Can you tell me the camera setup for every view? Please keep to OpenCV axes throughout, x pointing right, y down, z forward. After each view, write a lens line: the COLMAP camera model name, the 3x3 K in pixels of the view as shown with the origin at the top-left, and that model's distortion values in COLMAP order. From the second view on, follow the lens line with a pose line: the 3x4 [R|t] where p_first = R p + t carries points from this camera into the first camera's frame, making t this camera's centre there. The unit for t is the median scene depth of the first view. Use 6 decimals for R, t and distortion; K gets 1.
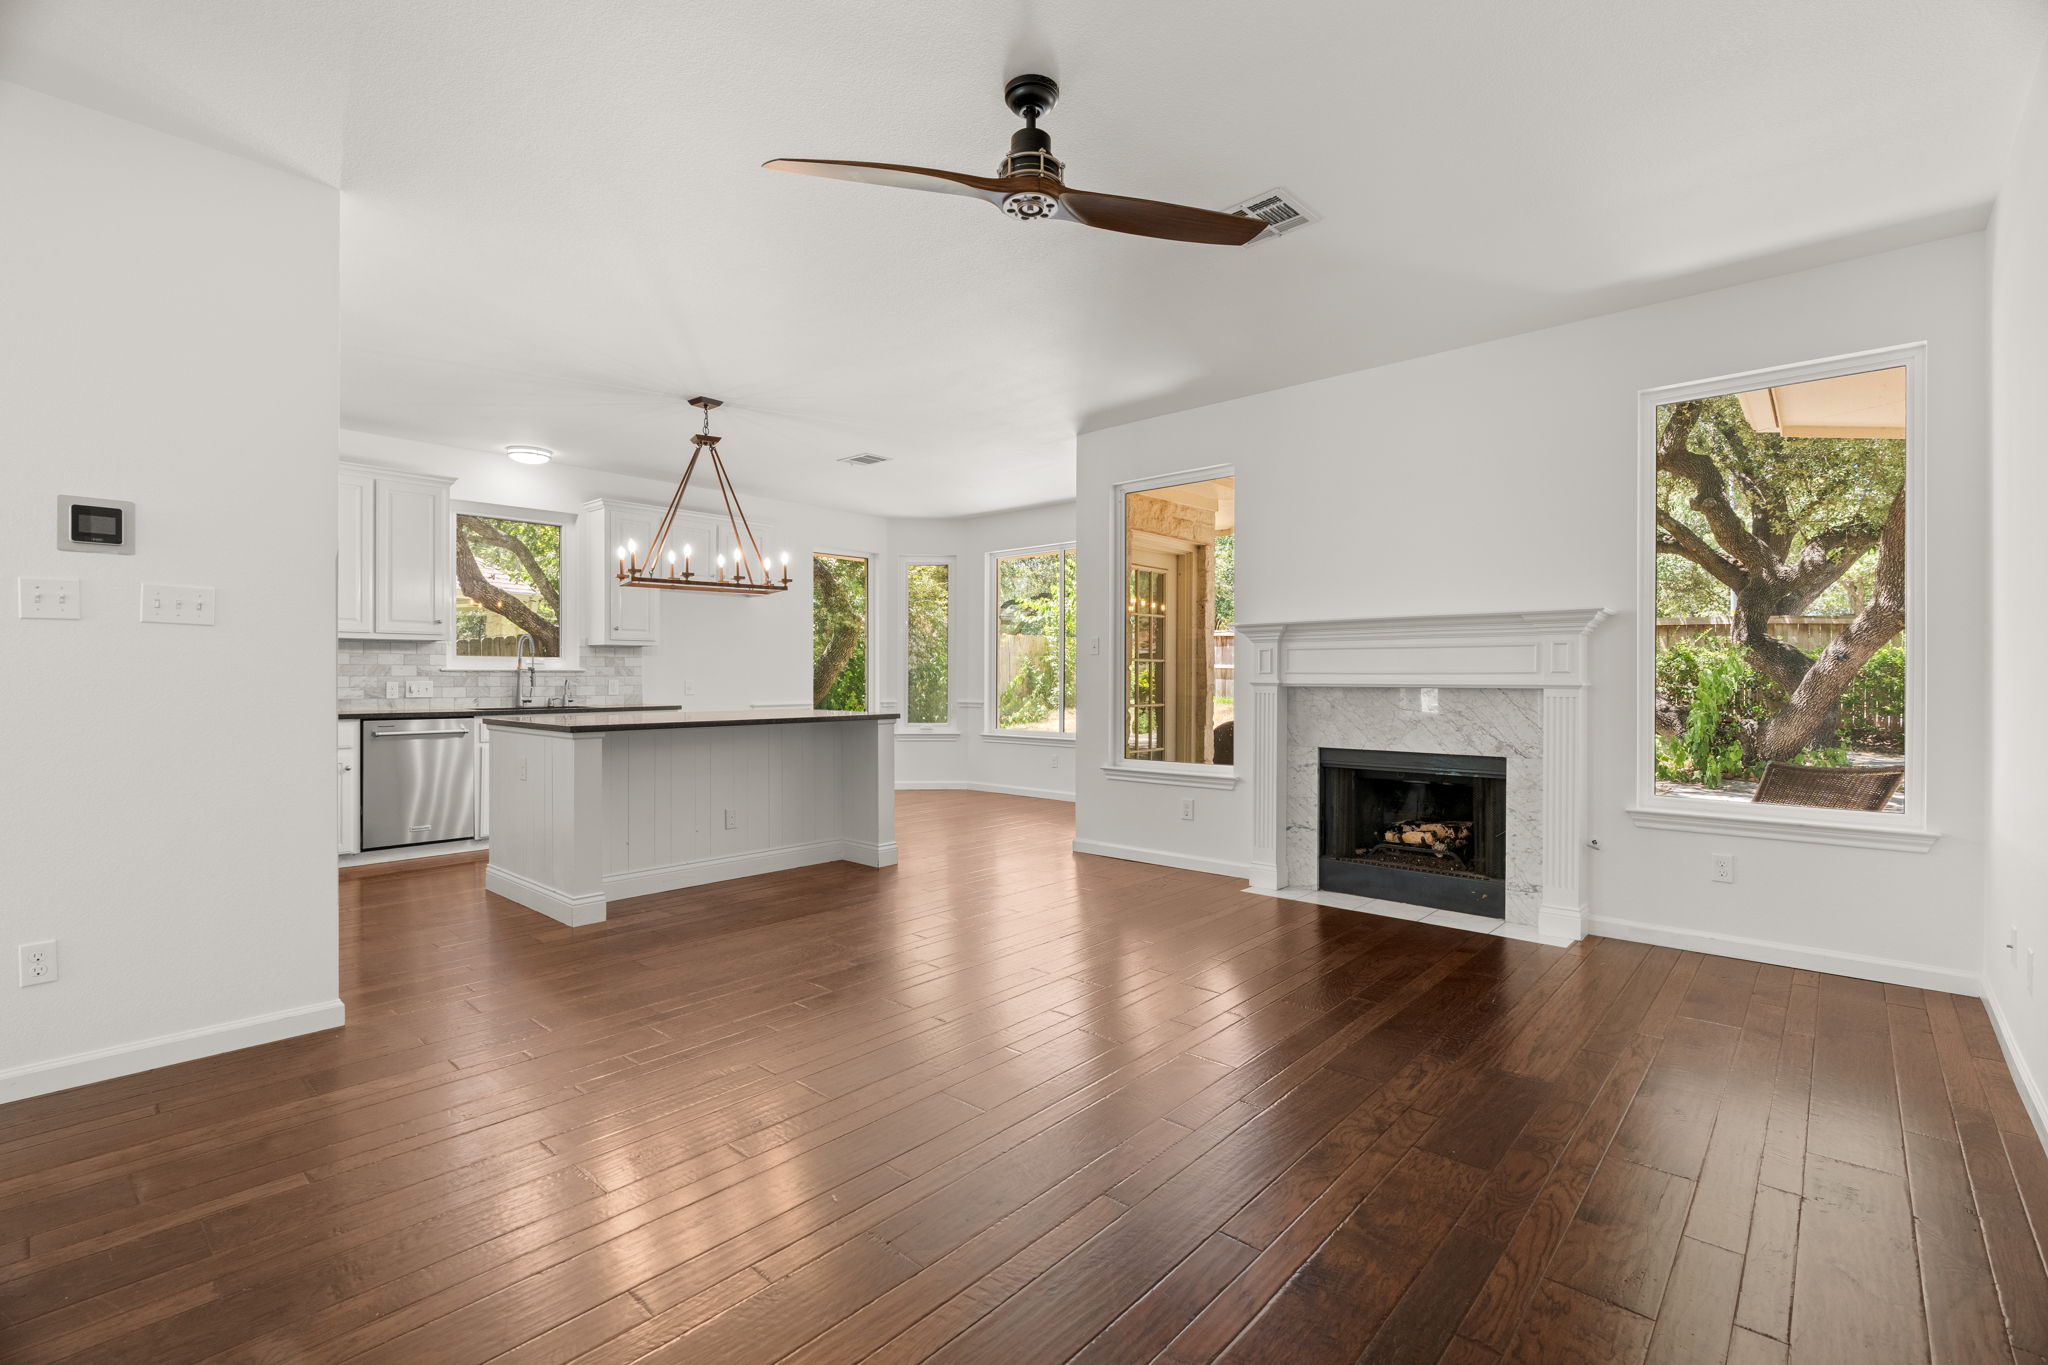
lens RADIAL K [[918.0, 0, 1028.6], [0, 918.0, 677.3], [0, 0, 1]] dist [-0.007545, -0.001173]
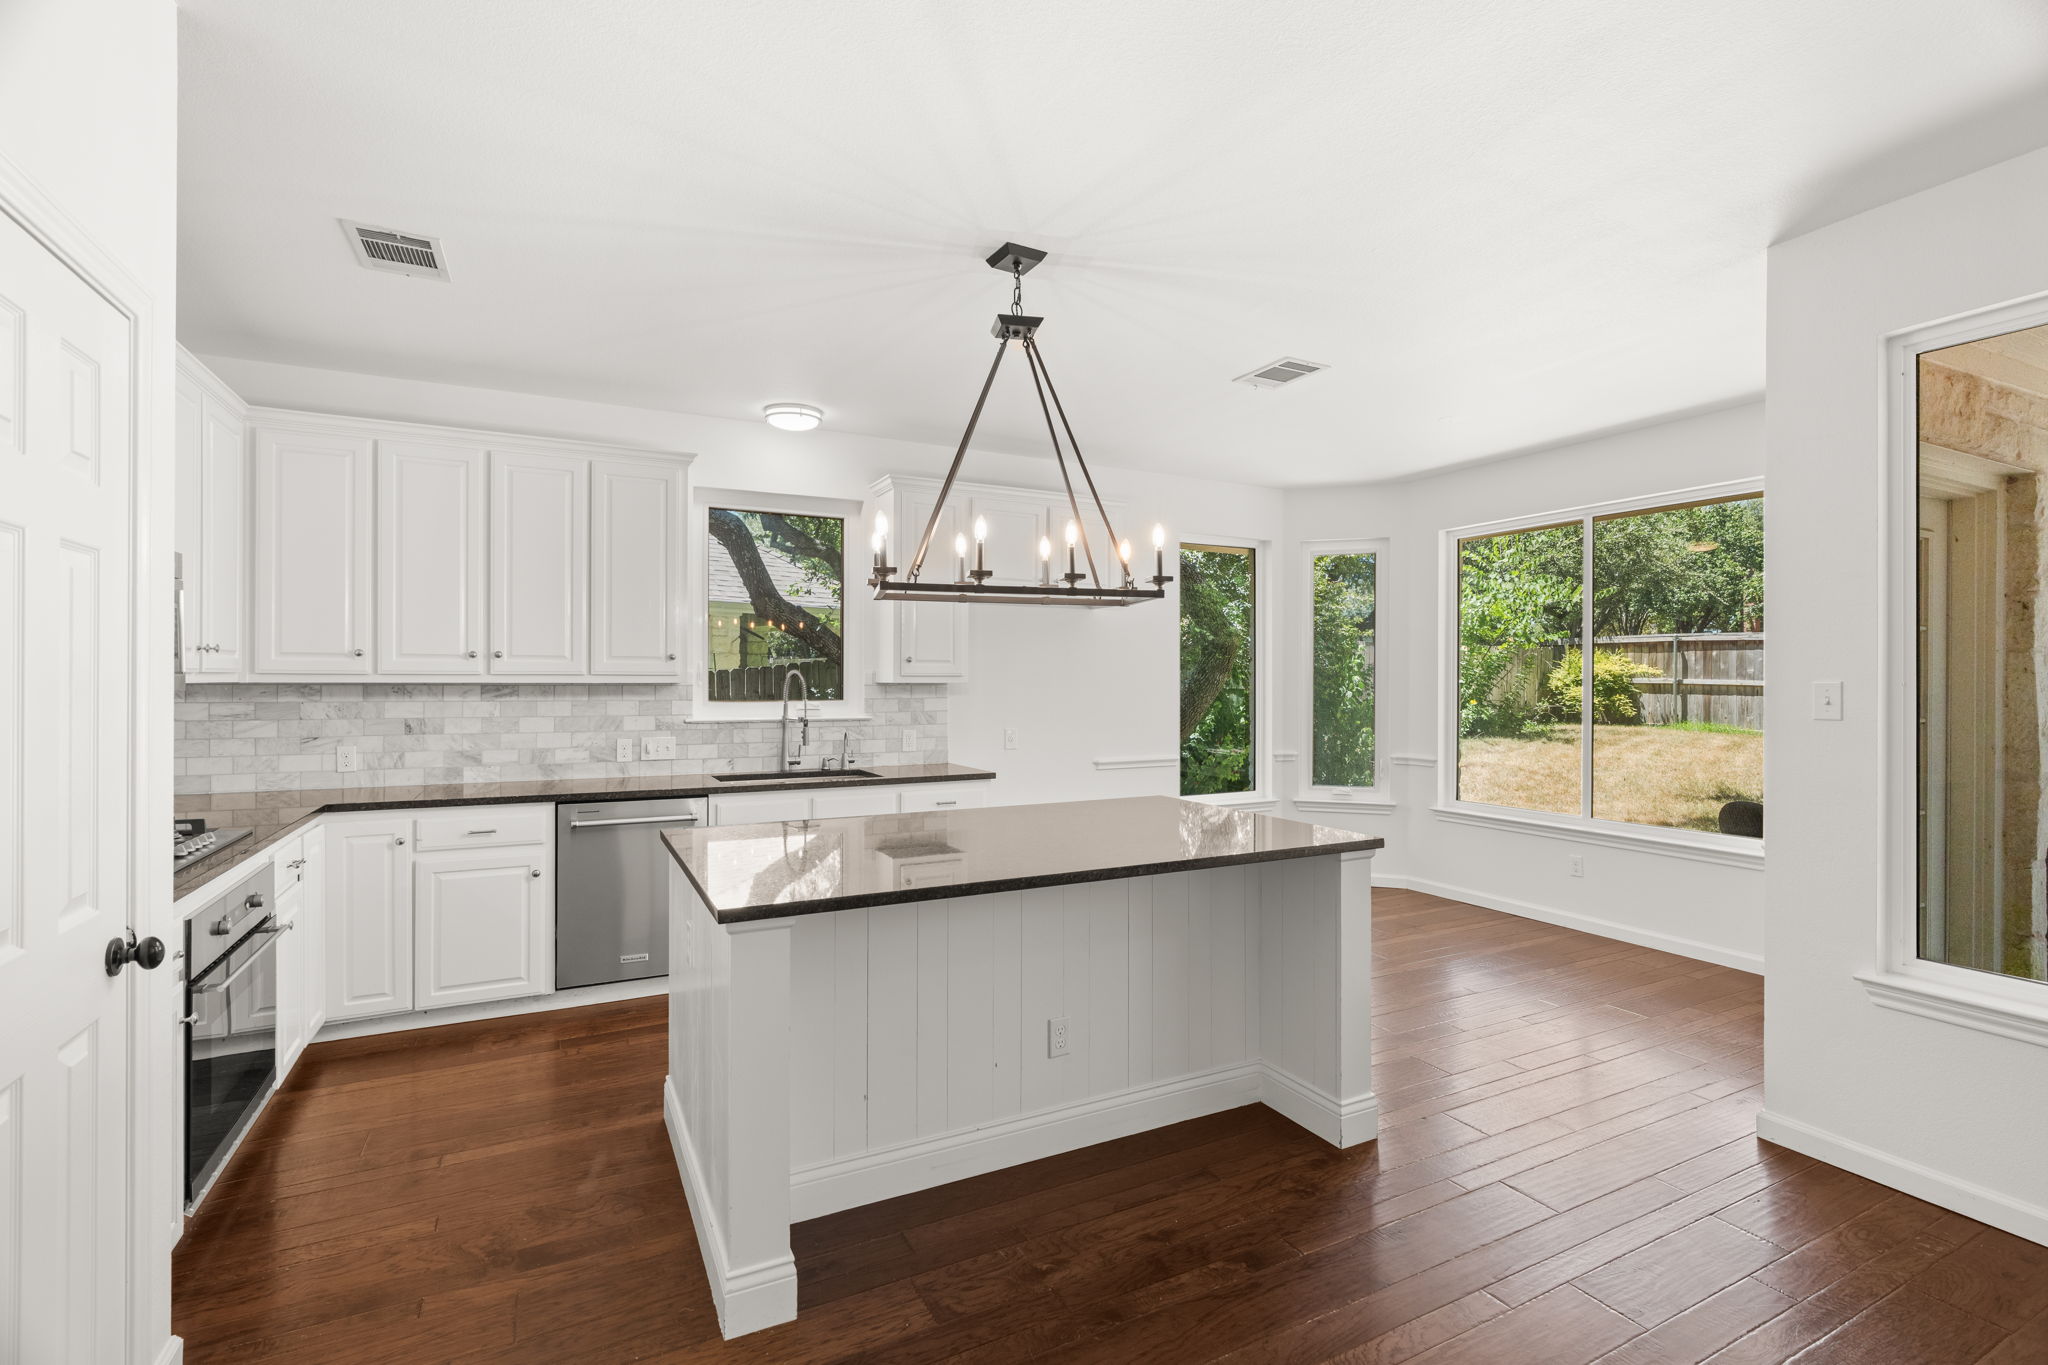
lens RADIAL K [[918.0, 0, 1022.8], [0, 918.0, 684.7], [0, 0, 1]] dist [-0.007545, -0.001173]
pose [[0.932382, 0.002979, -0.361463, -0.149258], [-0.001829, 0.999992, 0.003522, -0.047281], [0.361470, -0.002623, 0.932380, 0.486248]]
